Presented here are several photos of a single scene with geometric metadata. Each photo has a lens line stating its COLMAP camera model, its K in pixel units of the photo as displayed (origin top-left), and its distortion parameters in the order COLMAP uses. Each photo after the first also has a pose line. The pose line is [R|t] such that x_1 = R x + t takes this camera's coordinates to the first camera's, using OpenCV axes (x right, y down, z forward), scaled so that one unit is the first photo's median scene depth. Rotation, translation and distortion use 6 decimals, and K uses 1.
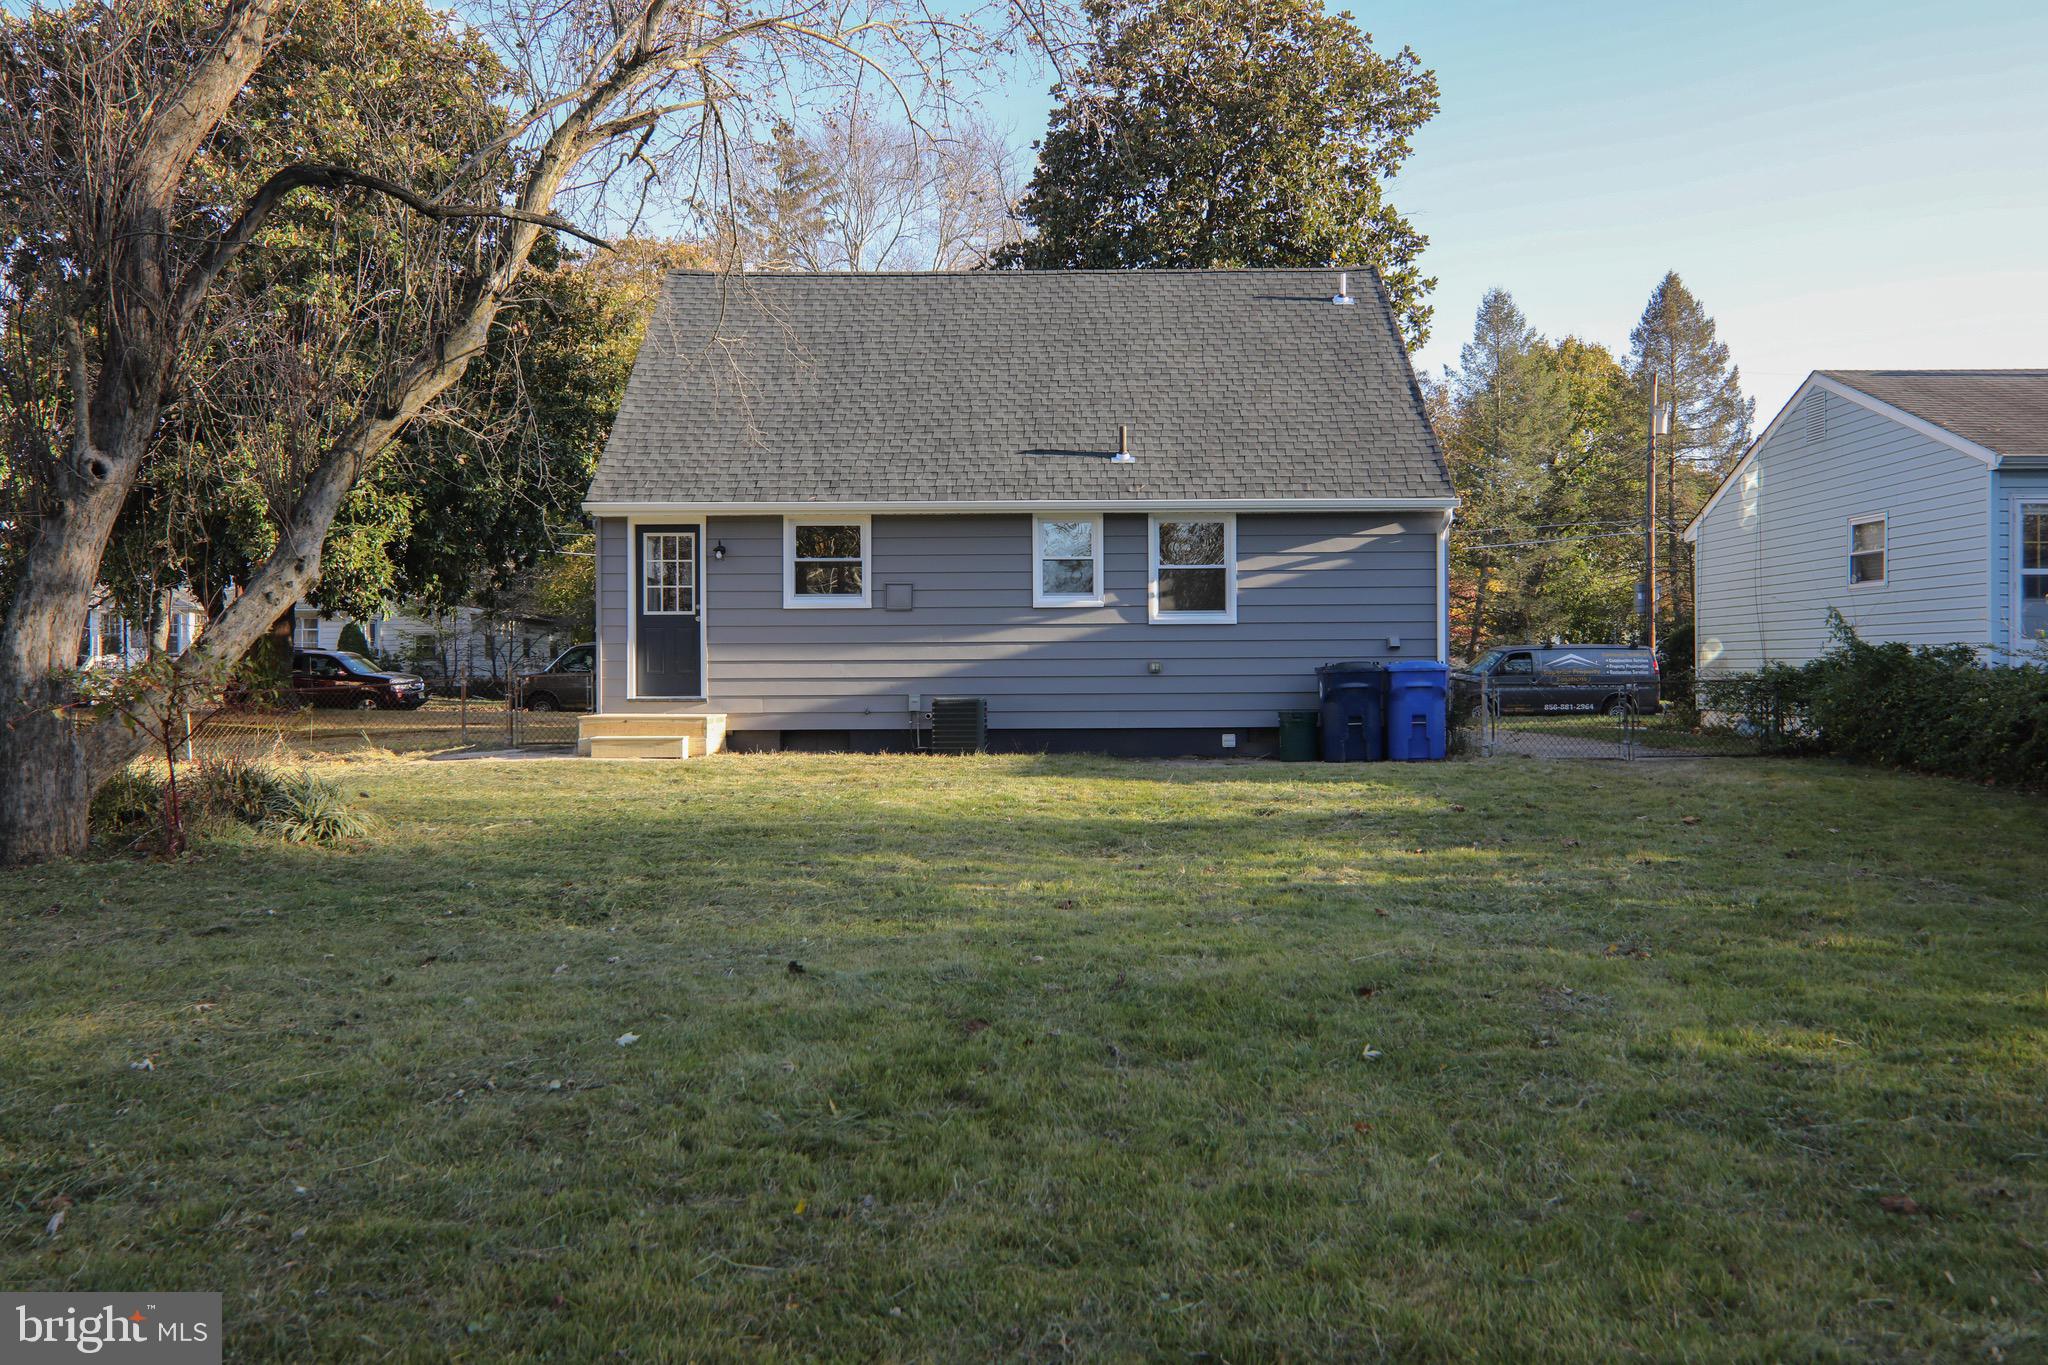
lens RADIAL K [[1521.4, 0, 1086.9], [0, 1521.4, 662.0], [0, 0, 1]] dist [-0.001336, 0.000741]
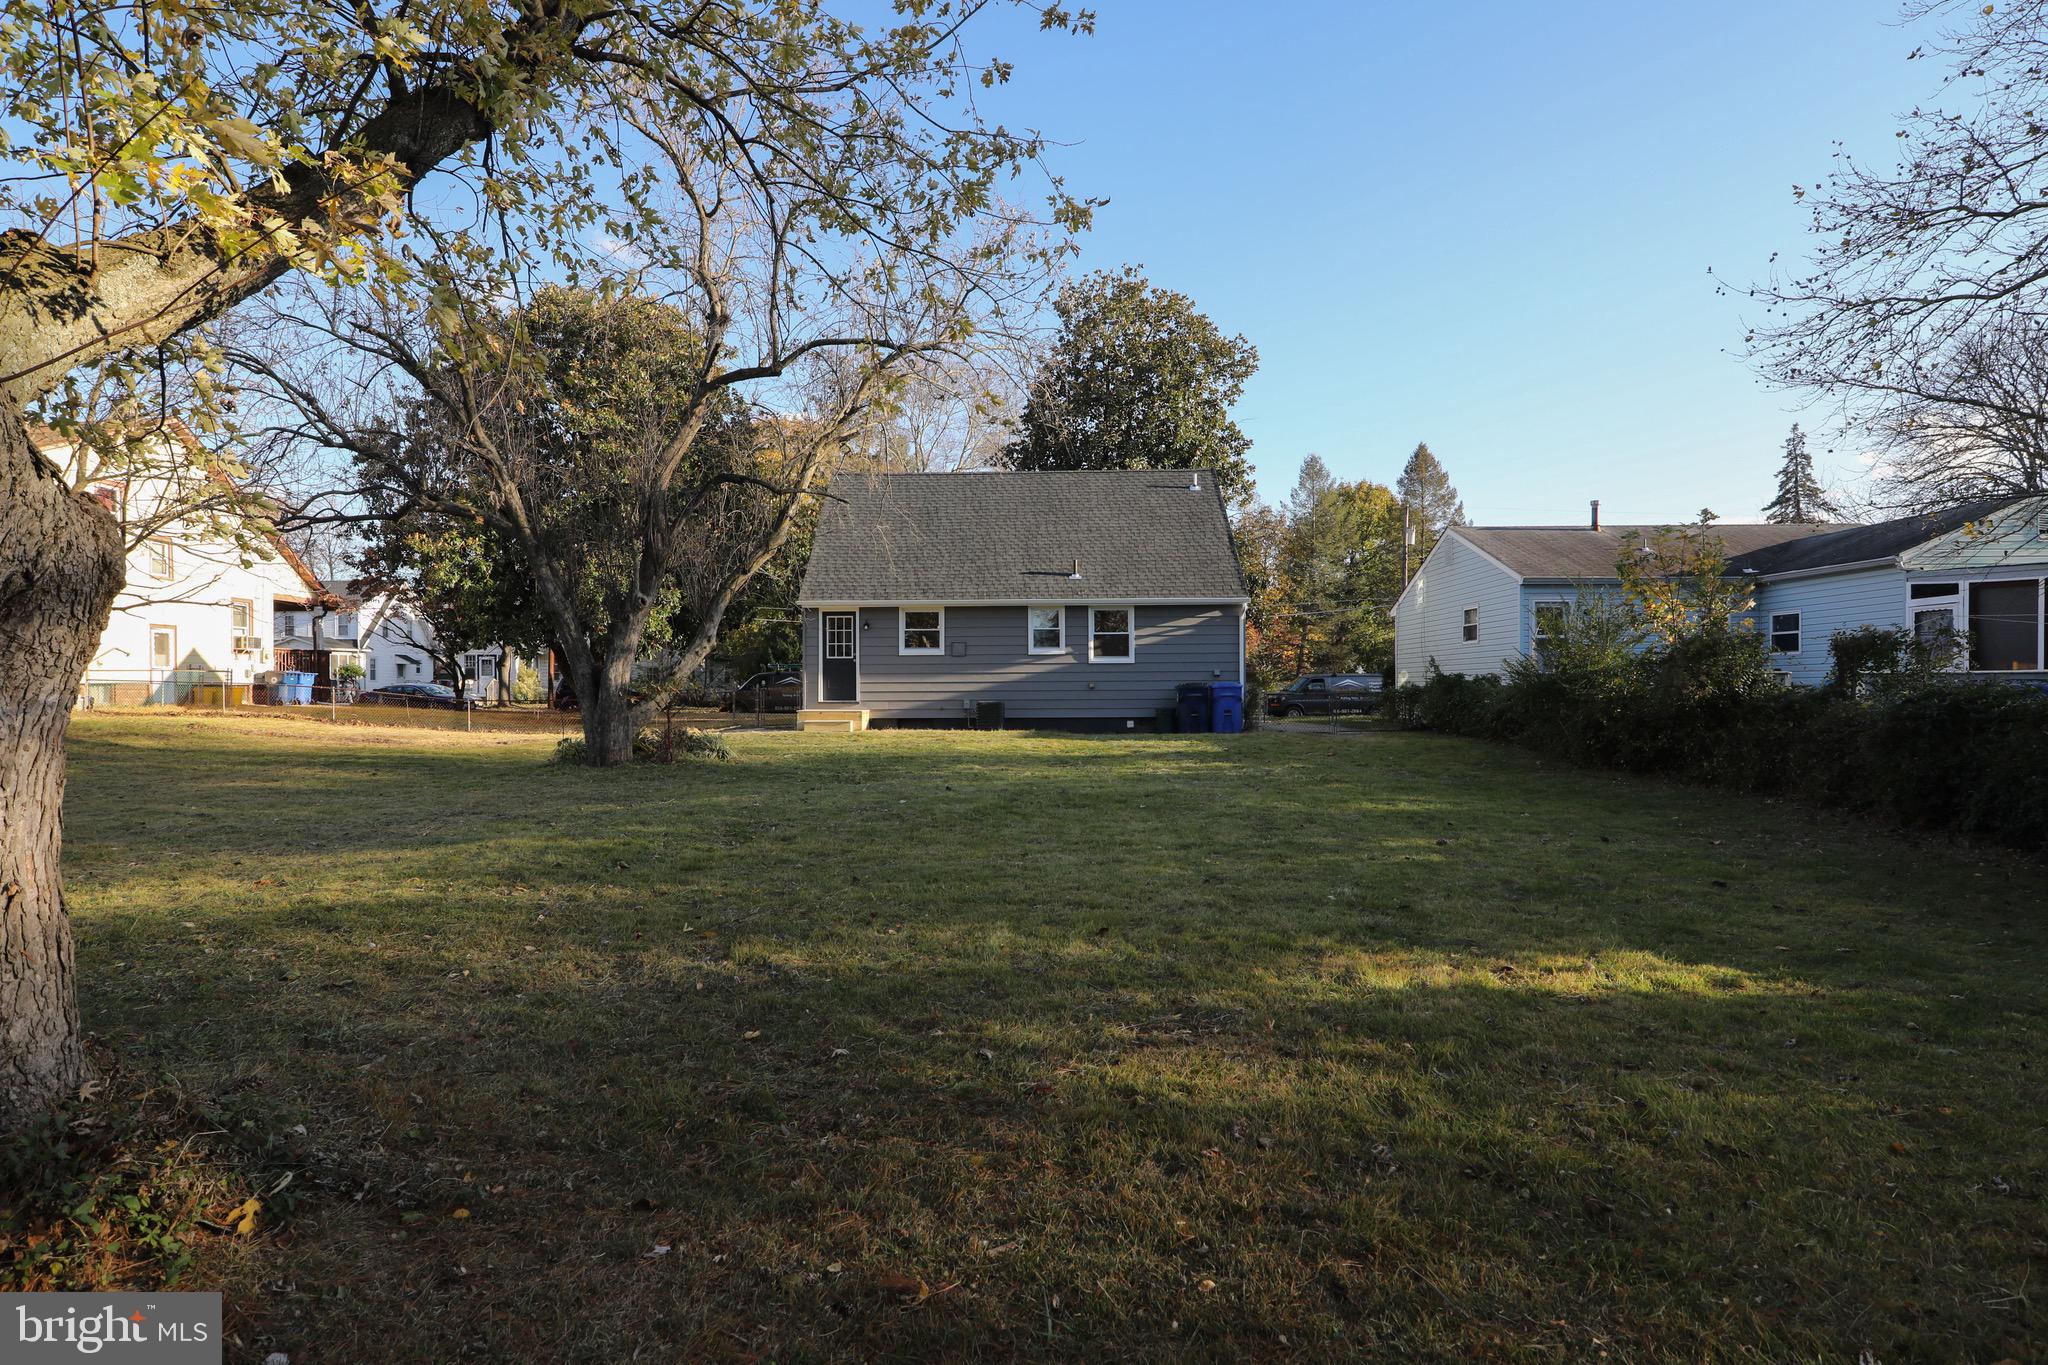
lens RADIAL K [[935.9, 0, 1029.0], [0, 935.9, 678.8], [0, 0, 1]] dist [-0.020686, 0.001183]
pose [[0.999500, 0.000365, -0.031630, 0.002922], [-0.000554, 0.999982, -0.005984, 0.001784], [0.031627, 0.005998, 0.999482, -0.180951]]
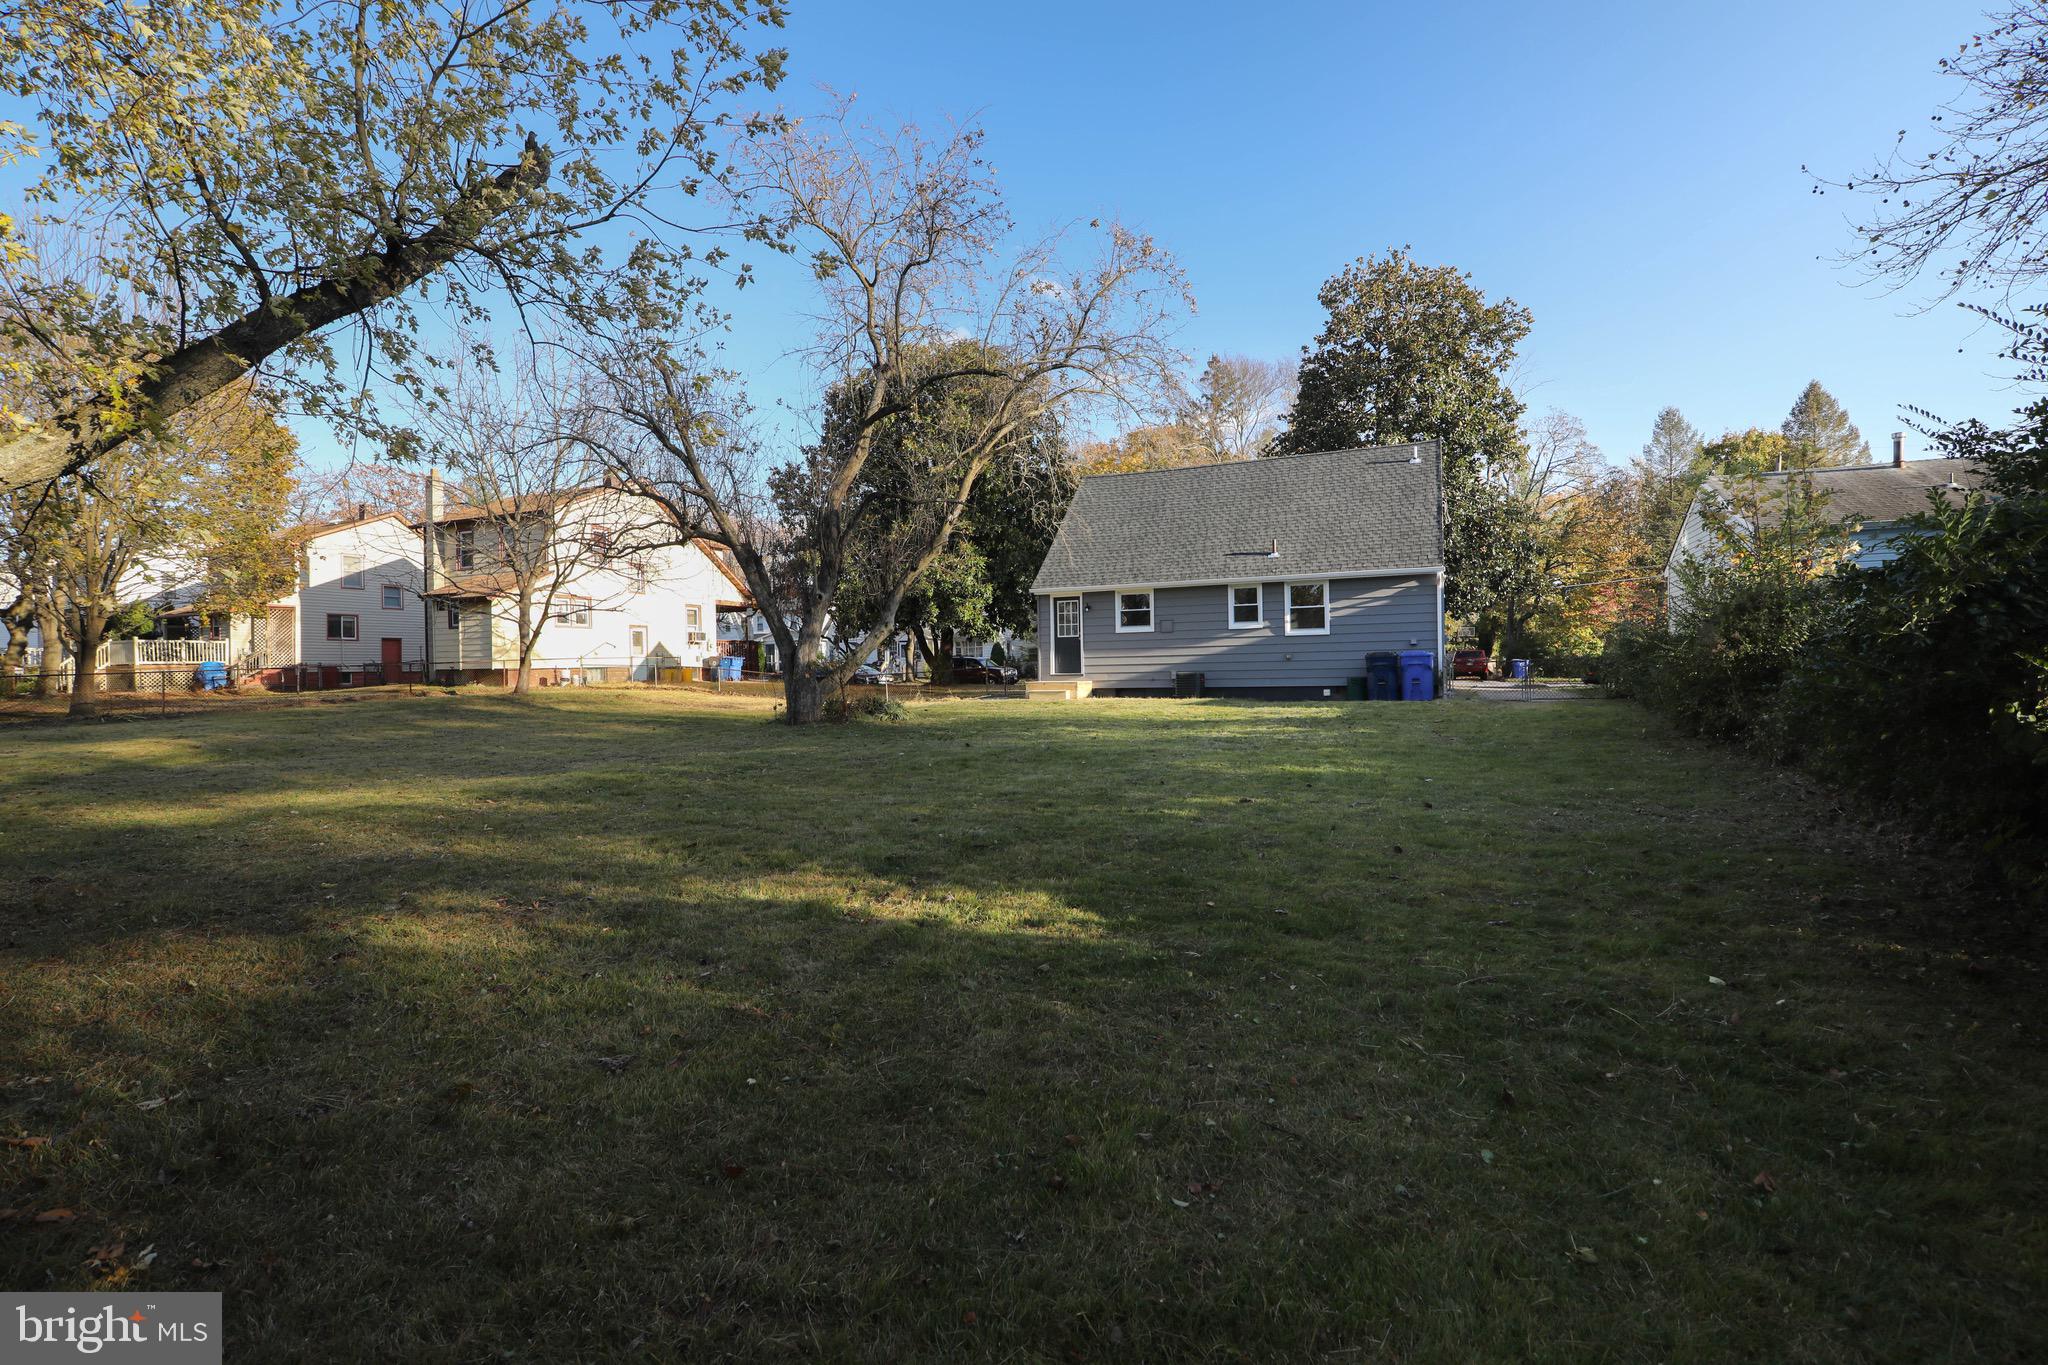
lens RADIAL K [[838.3, 0, 1056.8], [0, 838.3, 659.5], [0, 0, 1]] dist [-0.017210, 0.000154]
pose [[0.930063, -0.016110, -0.367048, 0.166471], [0.016436, 0.999862, -0.002239, 0.004645], [0.367033, -0.003951, 0.930200, -0.161600]]
